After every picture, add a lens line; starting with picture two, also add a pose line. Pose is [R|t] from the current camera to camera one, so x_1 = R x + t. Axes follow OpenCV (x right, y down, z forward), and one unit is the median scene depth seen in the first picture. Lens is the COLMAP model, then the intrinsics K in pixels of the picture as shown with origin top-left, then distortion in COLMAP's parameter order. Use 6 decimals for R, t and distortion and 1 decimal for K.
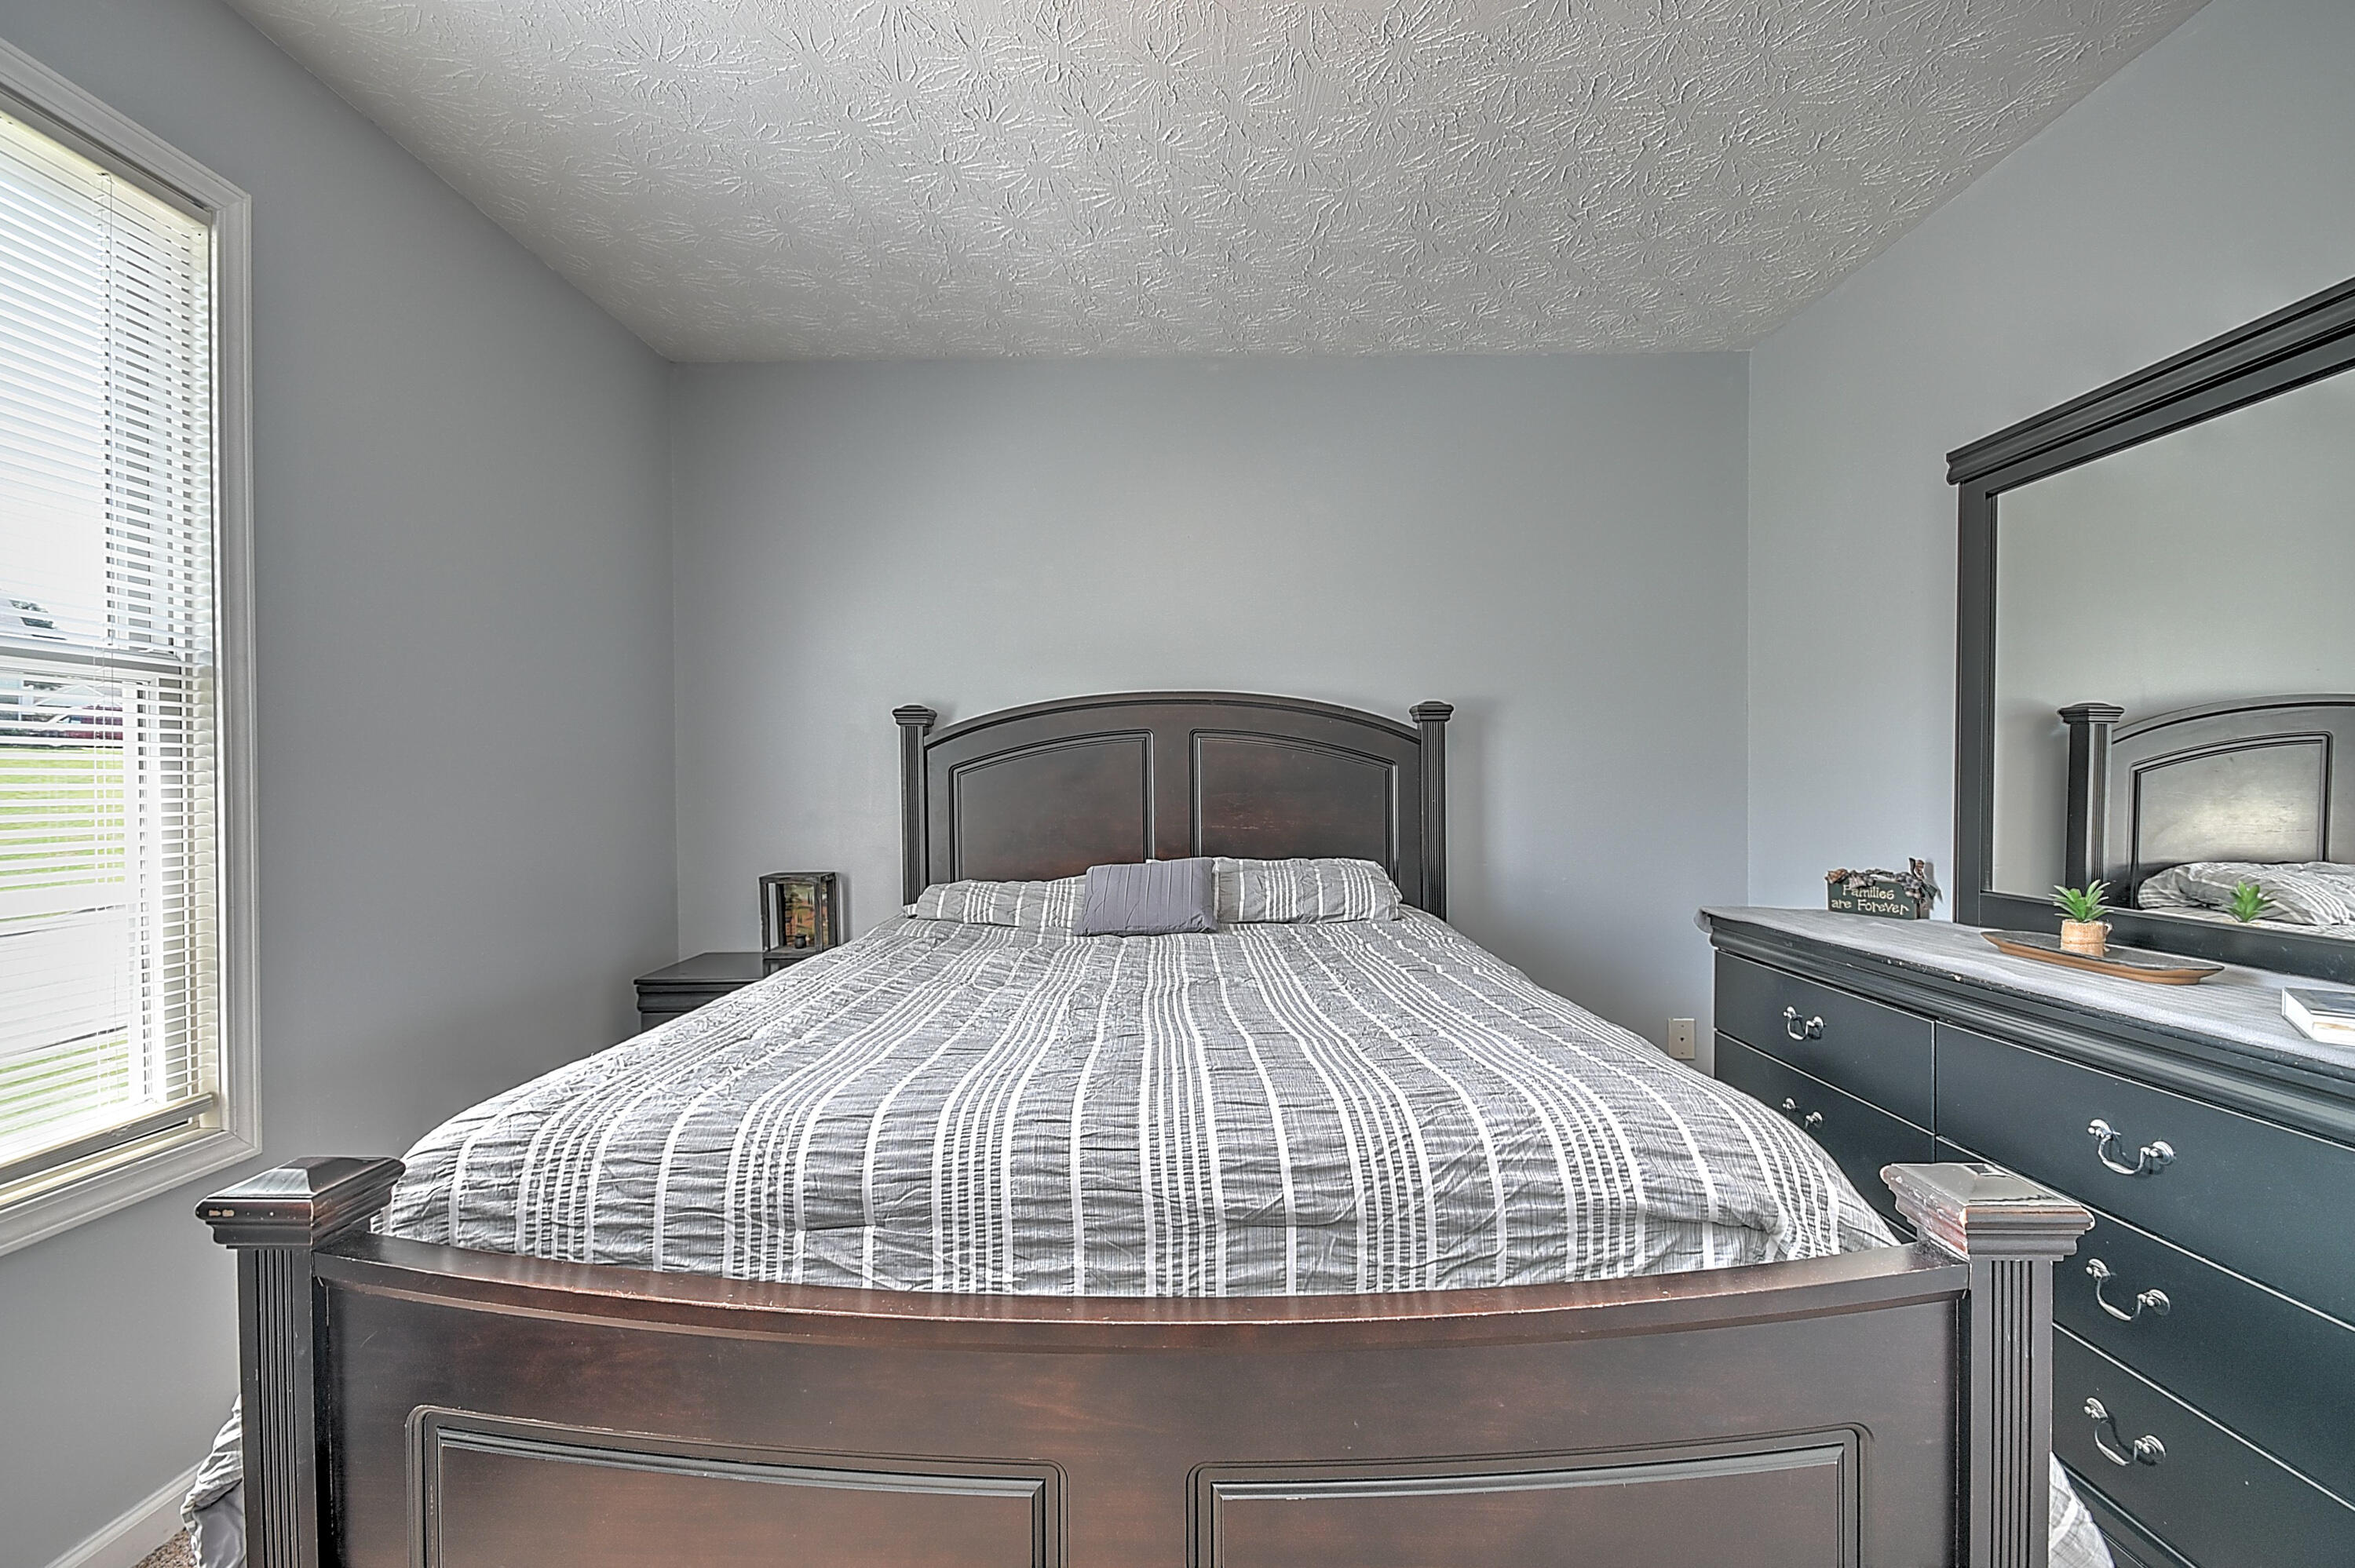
lens RADIAL K [[1029.9, 0, 1180.0], [0, 1029.9, 786.2], [0, 0, 1]] dist [0.013991, -0.007414]
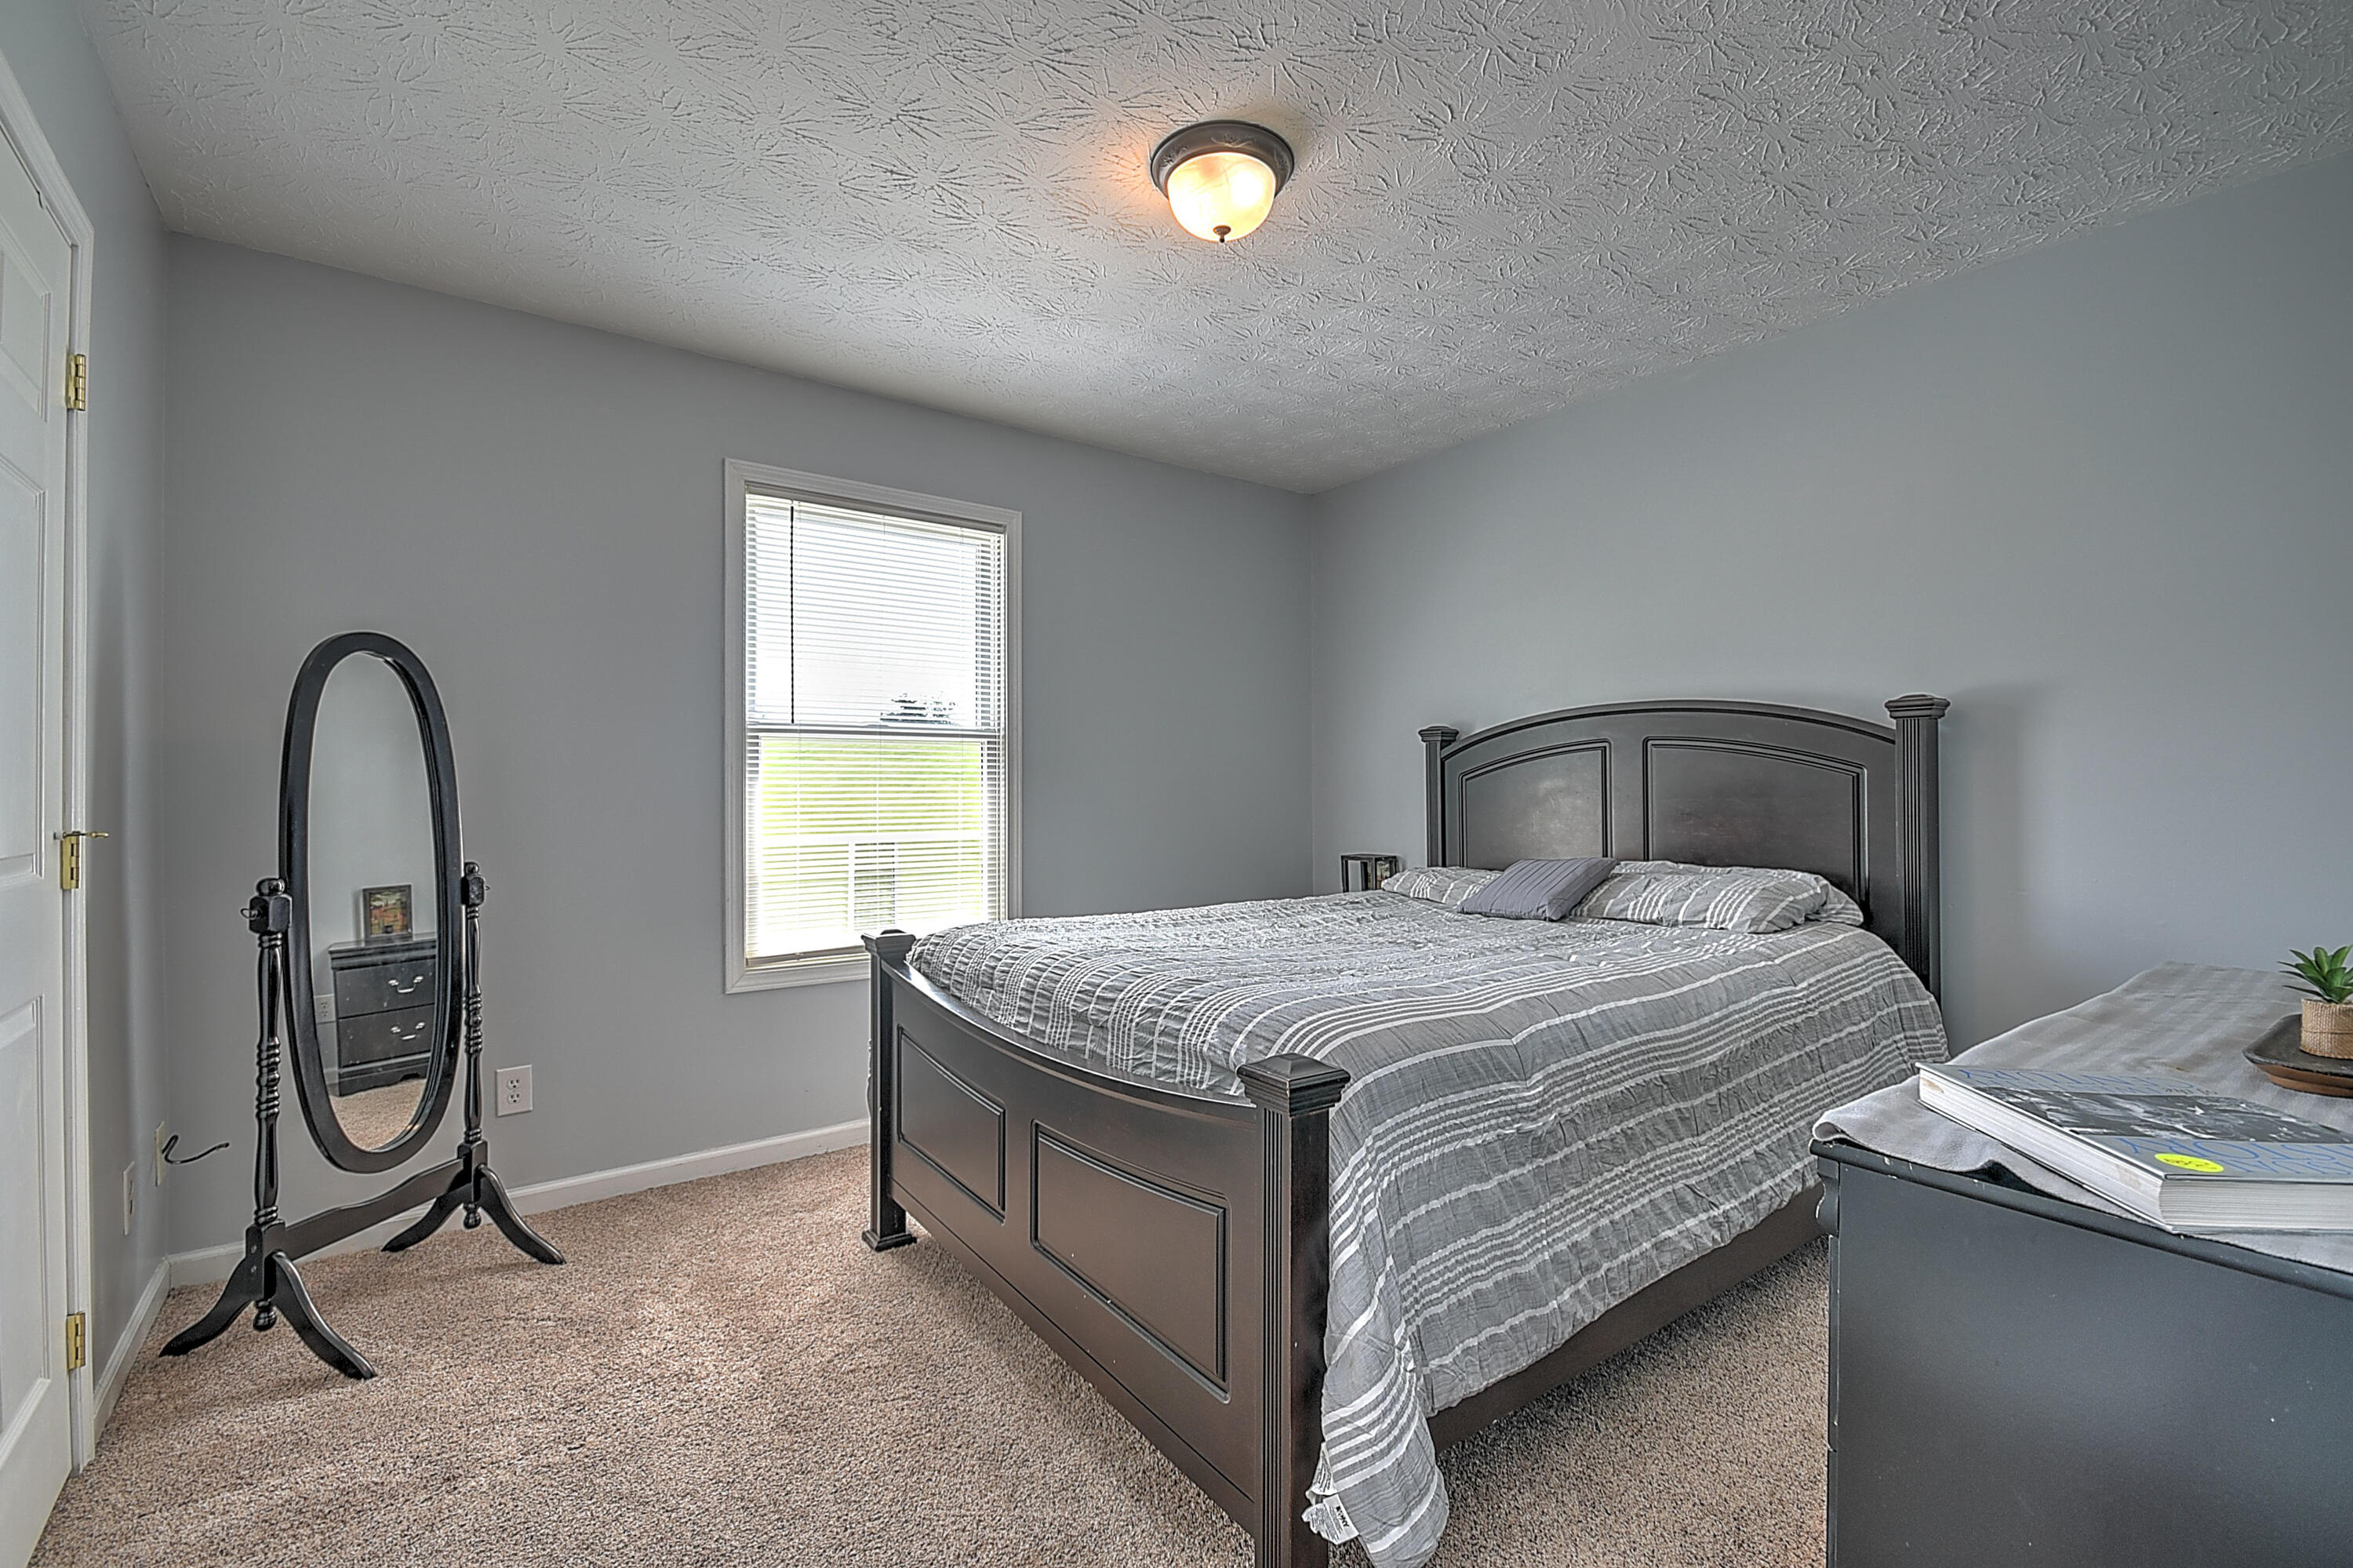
lens RADIAL K [[1029.2, 0, 1178.6], [0, 1029.2, 785.5], [0, 0, 1]] dist [0.013991, -0.007414]
pose [[0.598848, 0.001179, -0.800862, 1.719162], [-0.001726, 0.999998, 0.000181, -0.017172], [0.800861, 0.001274, 0.598849, -0.011715]]
